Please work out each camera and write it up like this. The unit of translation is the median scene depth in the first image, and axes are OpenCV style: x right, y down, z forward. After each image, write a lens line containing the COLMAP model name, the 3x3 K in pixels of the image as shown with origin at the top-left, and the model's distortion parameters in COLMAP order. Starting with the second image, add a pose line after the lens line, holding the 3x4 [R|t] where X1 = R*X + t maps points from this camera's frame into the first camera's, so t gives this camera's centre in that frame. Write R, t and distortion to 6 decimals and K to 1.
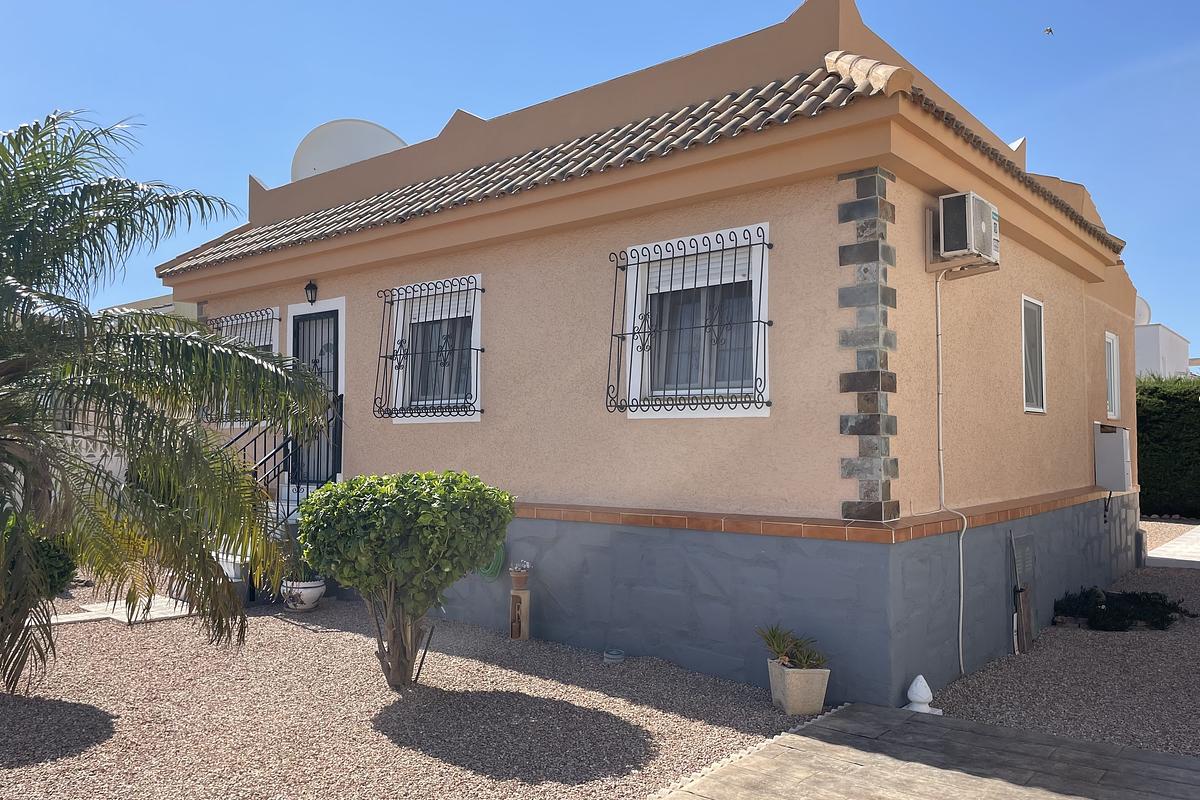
lens RADIAL K [[919.3, 0, 600.0], [0, 919.3, 400.0], [0, 0, 1]] dist [0.119433, -0.139876]
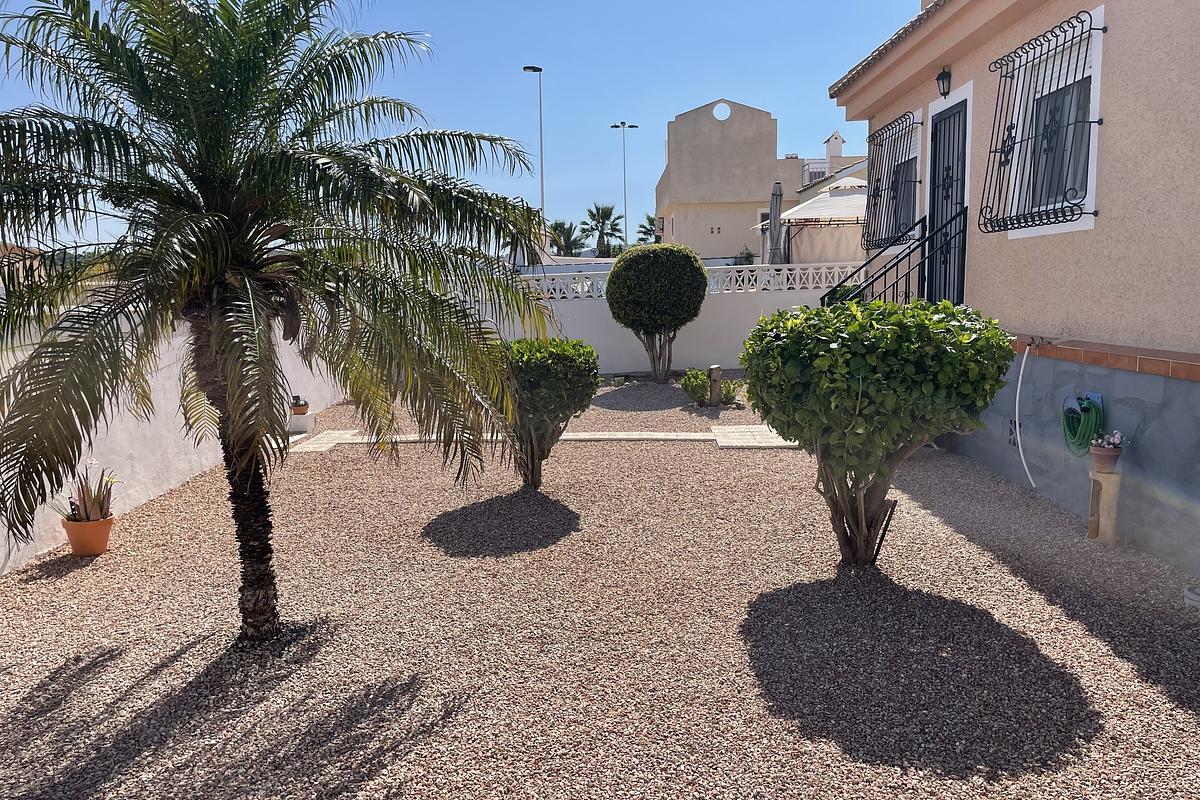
lens RADIAL K [[919.3, 0, 600.0], [0, 919.3, 400.0], [0, 0, 1]] dist [0.119433, -0.139876]
pose [[0.629293, 0.080485, -0.772990, 0.231888], [0.057828, 0.987016, 0.149848, 0.027458], [0.775014, -0.138999, 0.616468, 0.307733]]
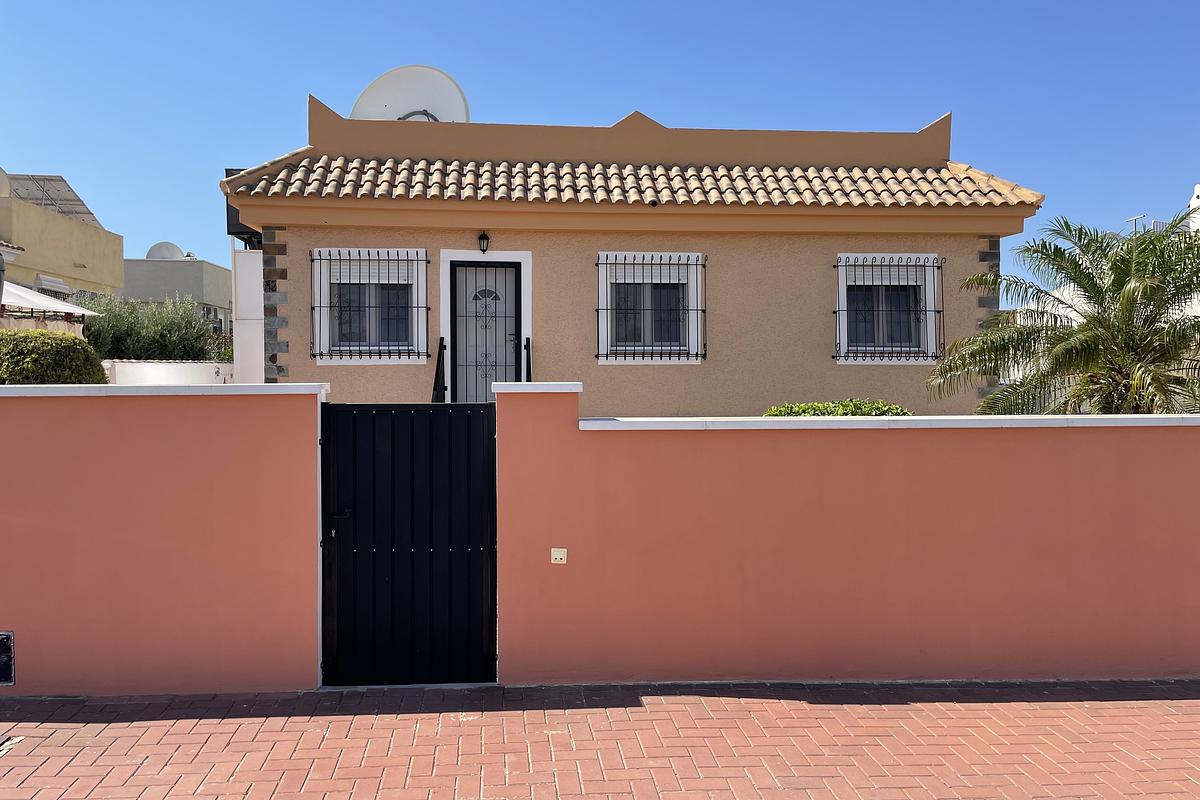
lens RADIAL K [[919.3, 0, 600.0], [0, 919.3, 400.0], [0, 0, 1]] dist [0.119433, -0.139876]
pose [[0.689752, 0.004019, 0.724035, -1.430049], [-0.028051, 0.999382, 0.021176, 0.060184], [-0.723502, -0.034916, 0.689438, 0.218646]]
